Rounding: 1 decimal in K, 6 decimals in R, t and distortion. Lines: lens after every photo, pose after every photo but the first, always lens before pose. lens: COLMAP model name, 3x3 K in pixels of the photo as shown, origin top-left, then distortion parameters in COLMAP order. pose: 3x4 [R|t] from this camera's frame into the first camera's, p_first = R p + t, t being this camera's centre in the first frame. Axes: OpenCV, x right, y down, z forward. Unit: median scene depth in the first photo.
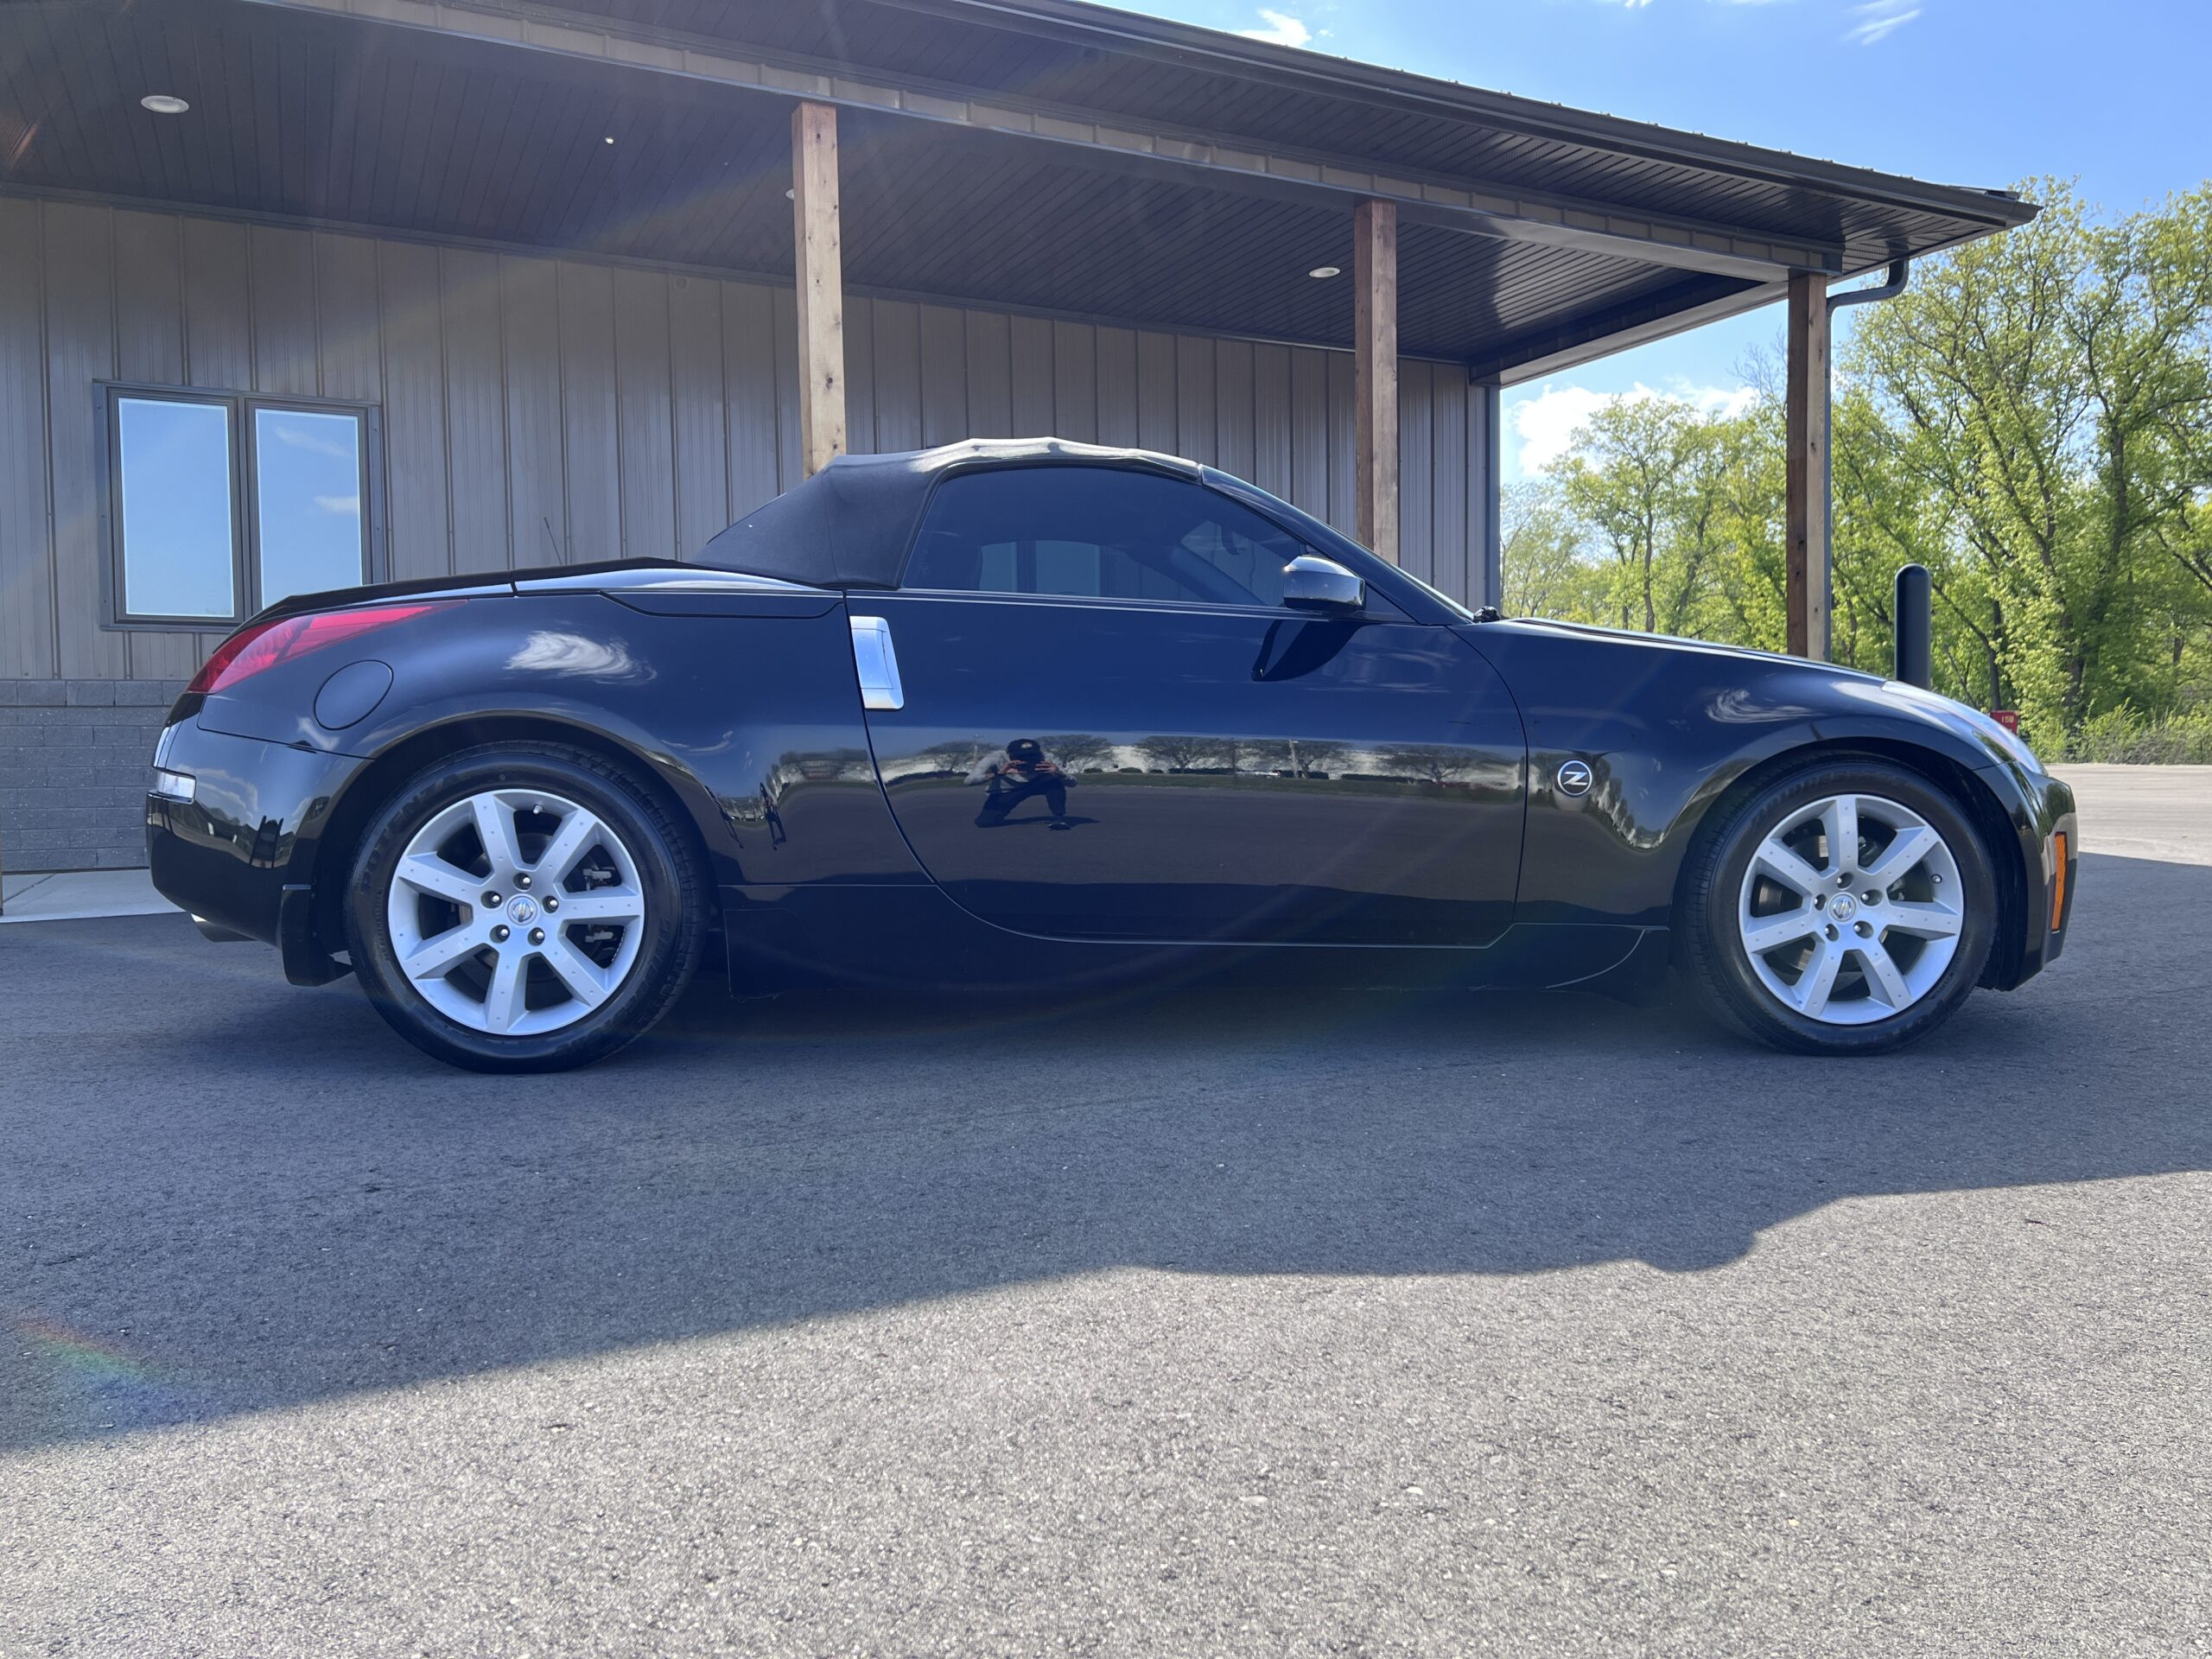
lens RADIAL K [[1658.7, 0, 1154.9], [0, 1658.7, 829.1], [0, 0, 1]] dist [0.006179, -0.033135]
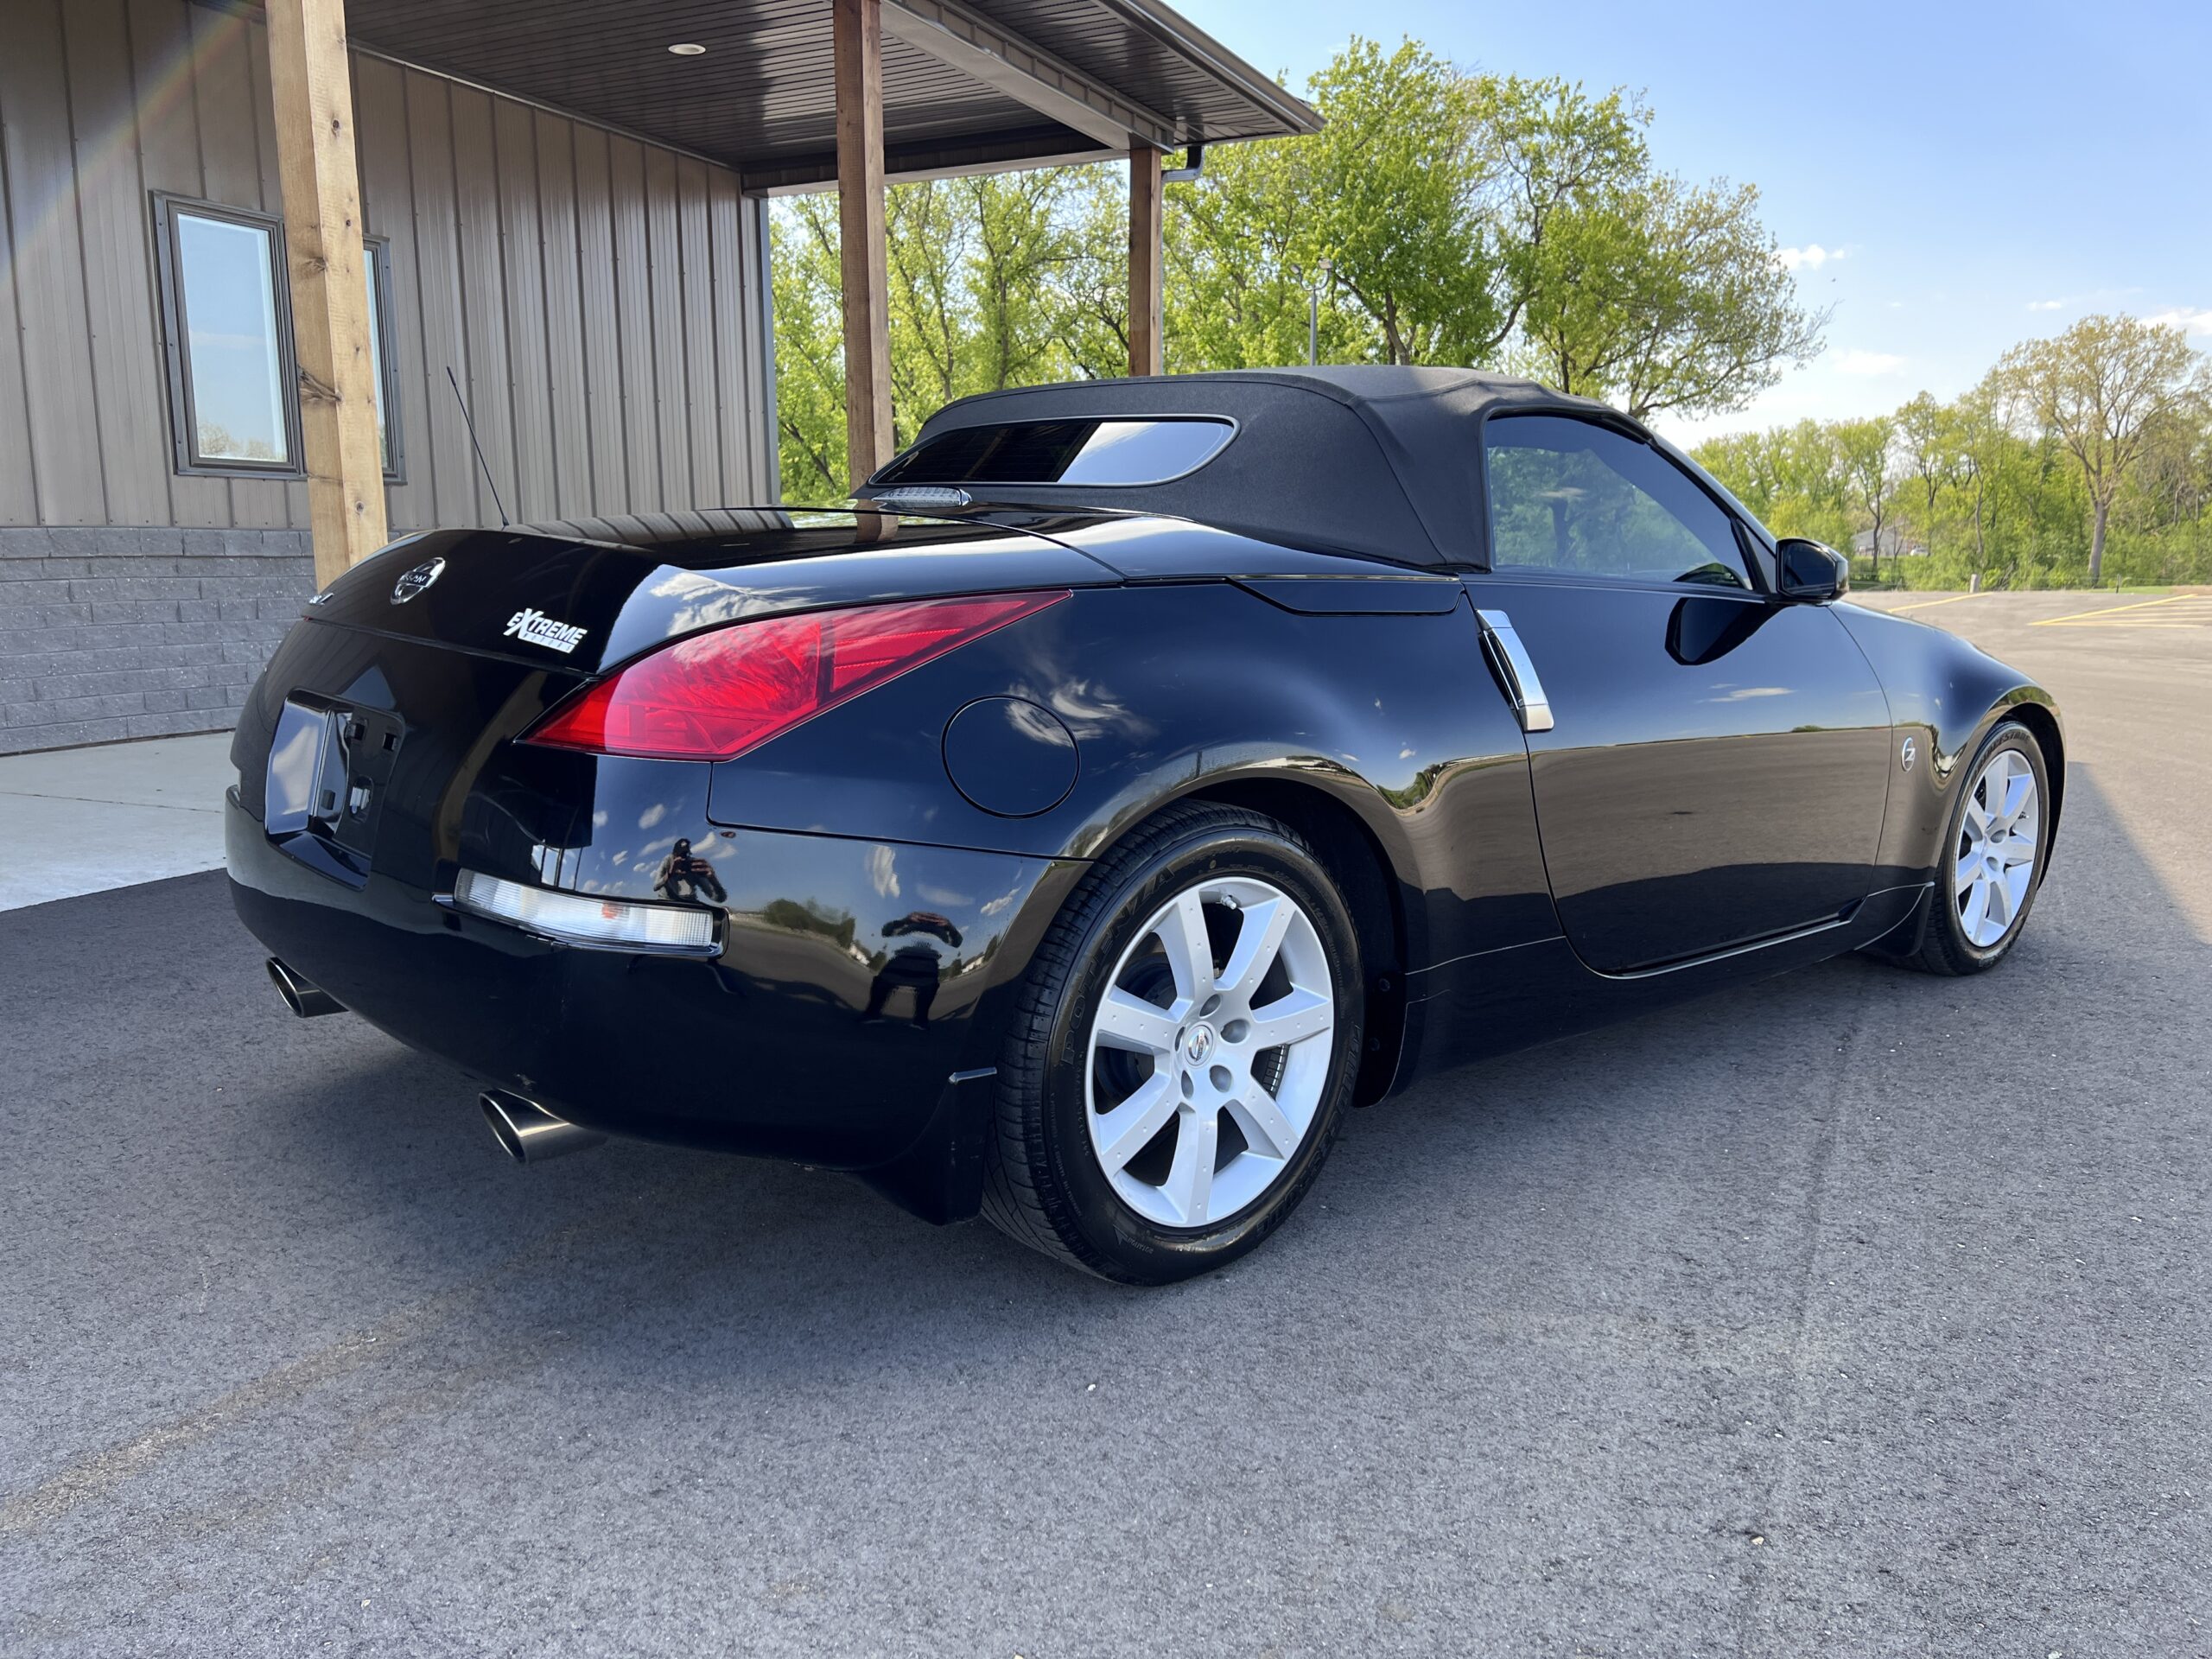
lens RADIAL K [[1642.6, 0, 1156.8], [0, 1642.6, 825.3], [0, 0, 1]] dist [0.048936, -0.045438]
pose [[0.792927, -0.085088, 0.603346, -0.257389], [0.015042, 0.992633, 0.120220, -0.040407], [-0.609130, -0.086250, 0.788366, 0.151731]]
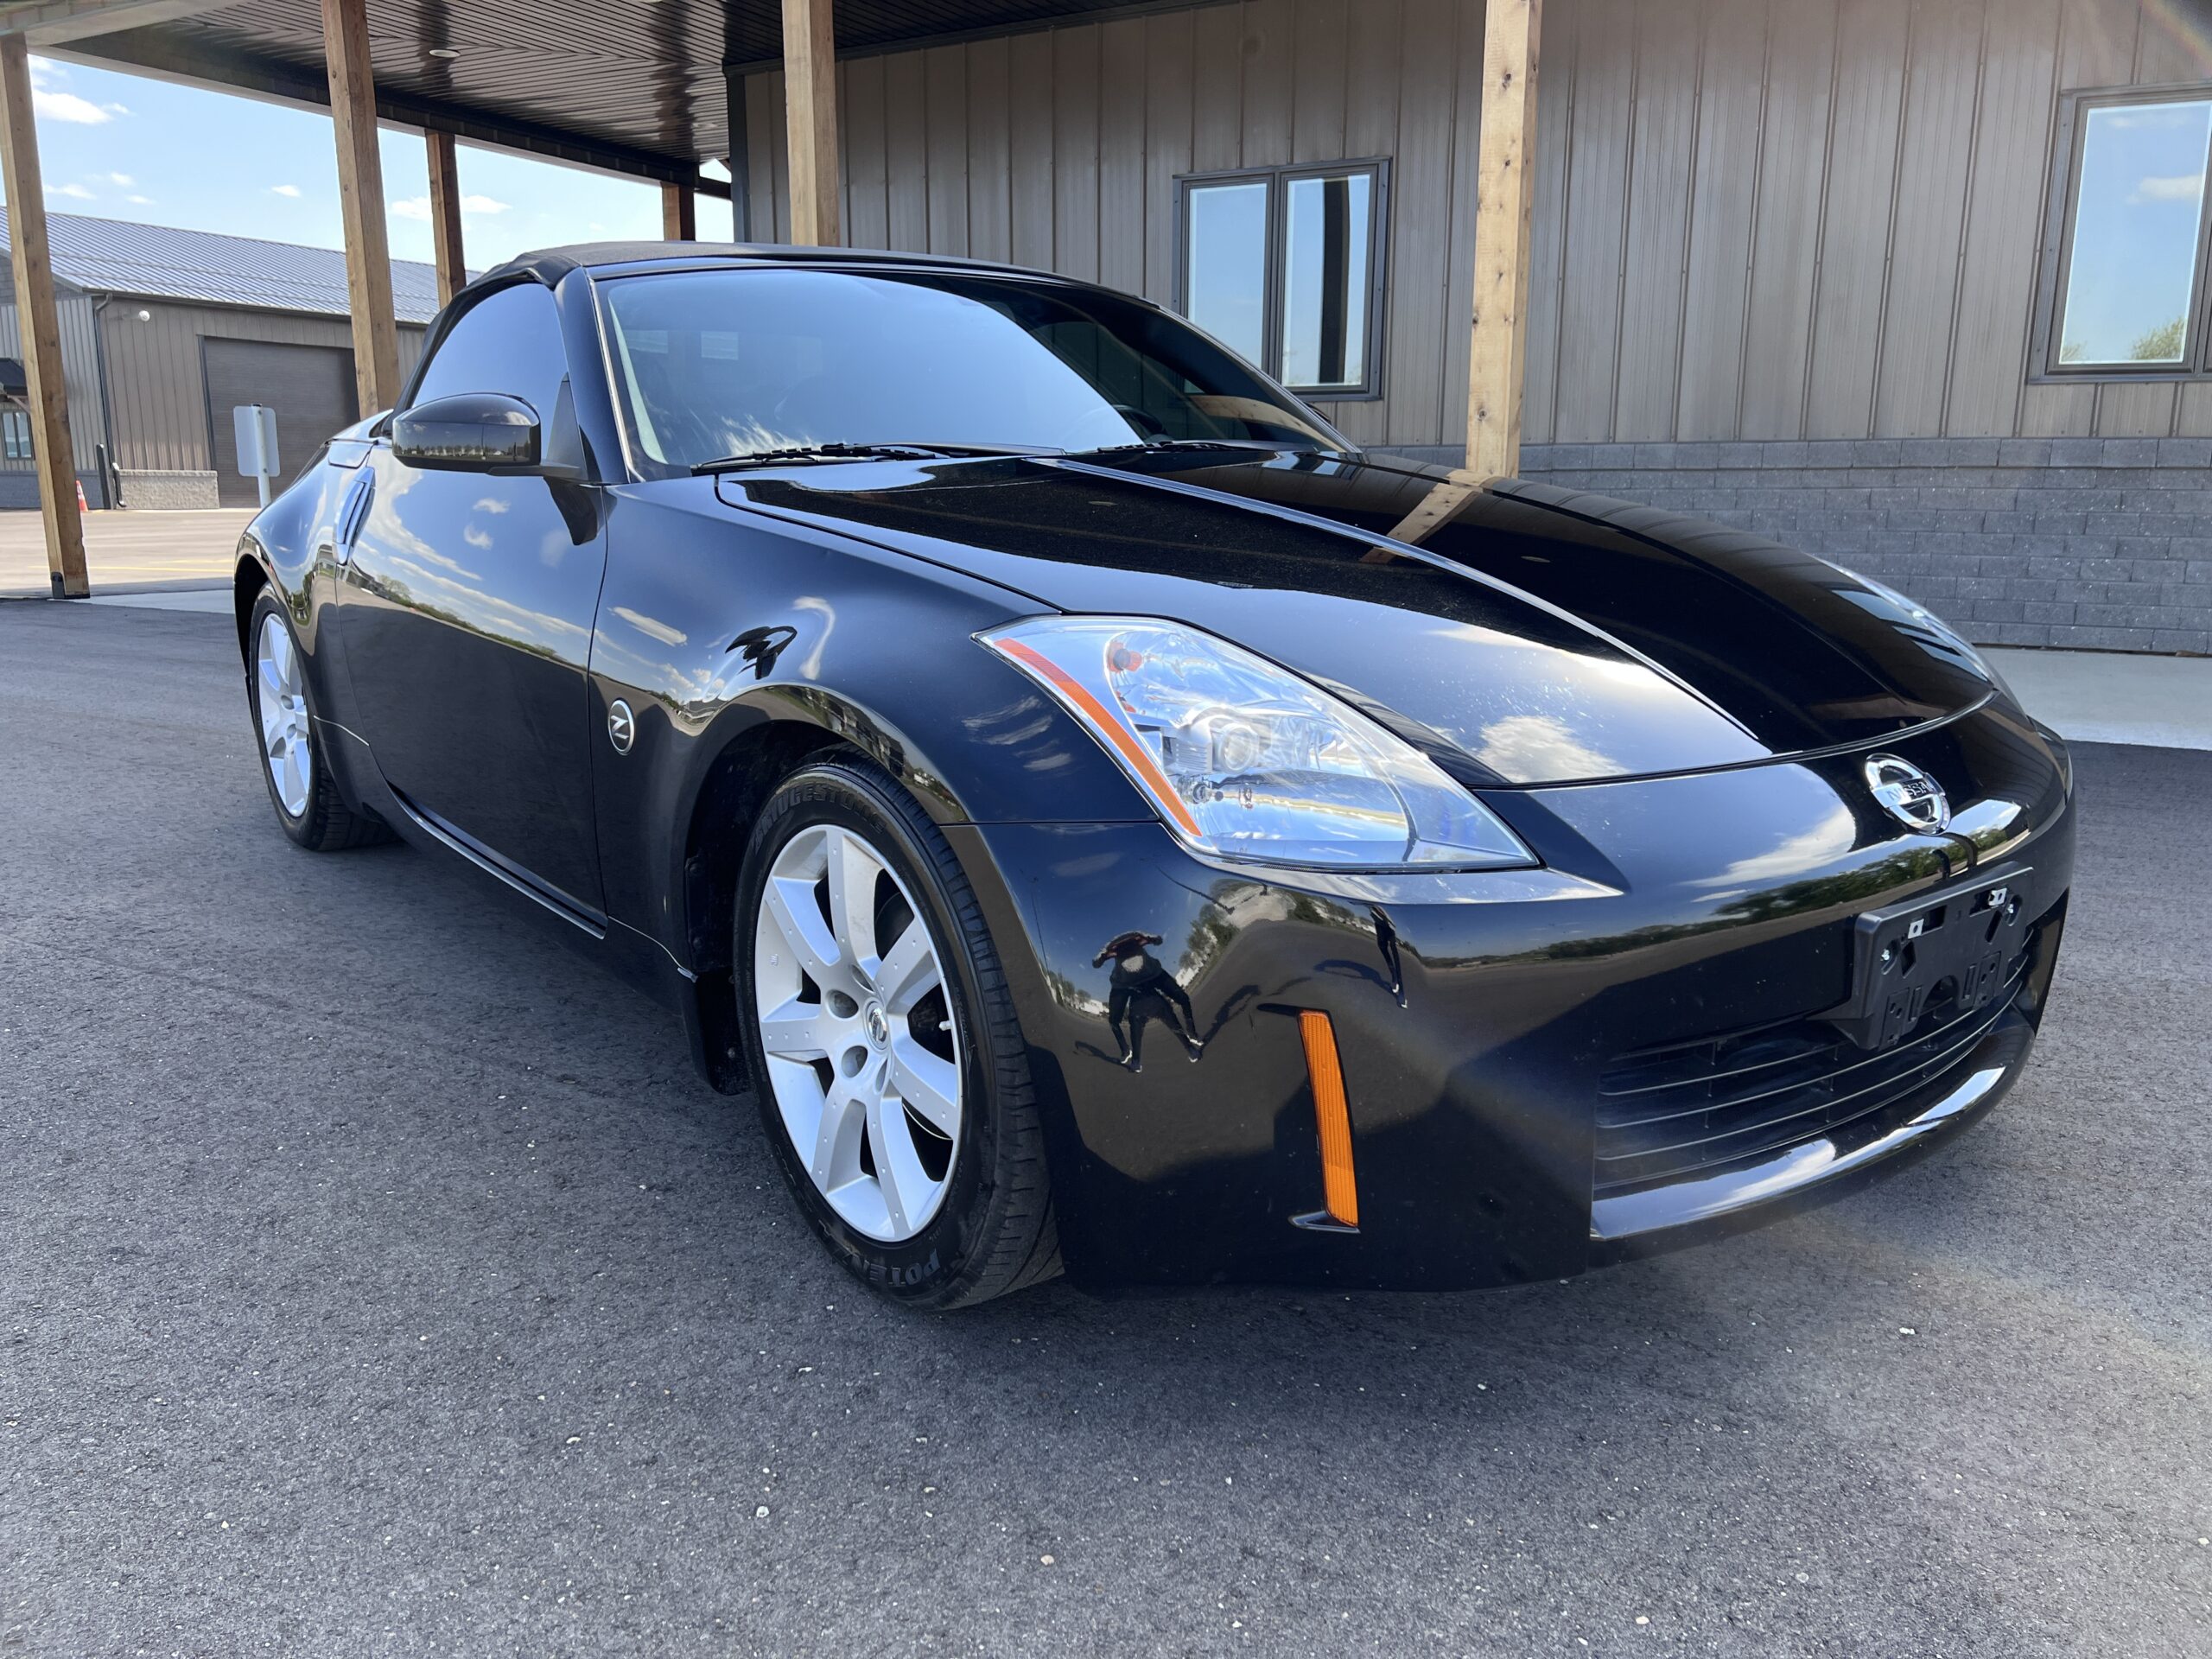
lens RADIAL K [[1666.8, 0, 1106.0], [0, 1666.8, 829.5], [0, 0, 1]] dist [0.010136, 0.000755]
pose [[0.536859, 0.189467, -0.822122, 0.330800], [-0.049968, 0.979887, 0.193196, -0.042881], [0.842191, -0.062639, 0.535528, 0.273294]]
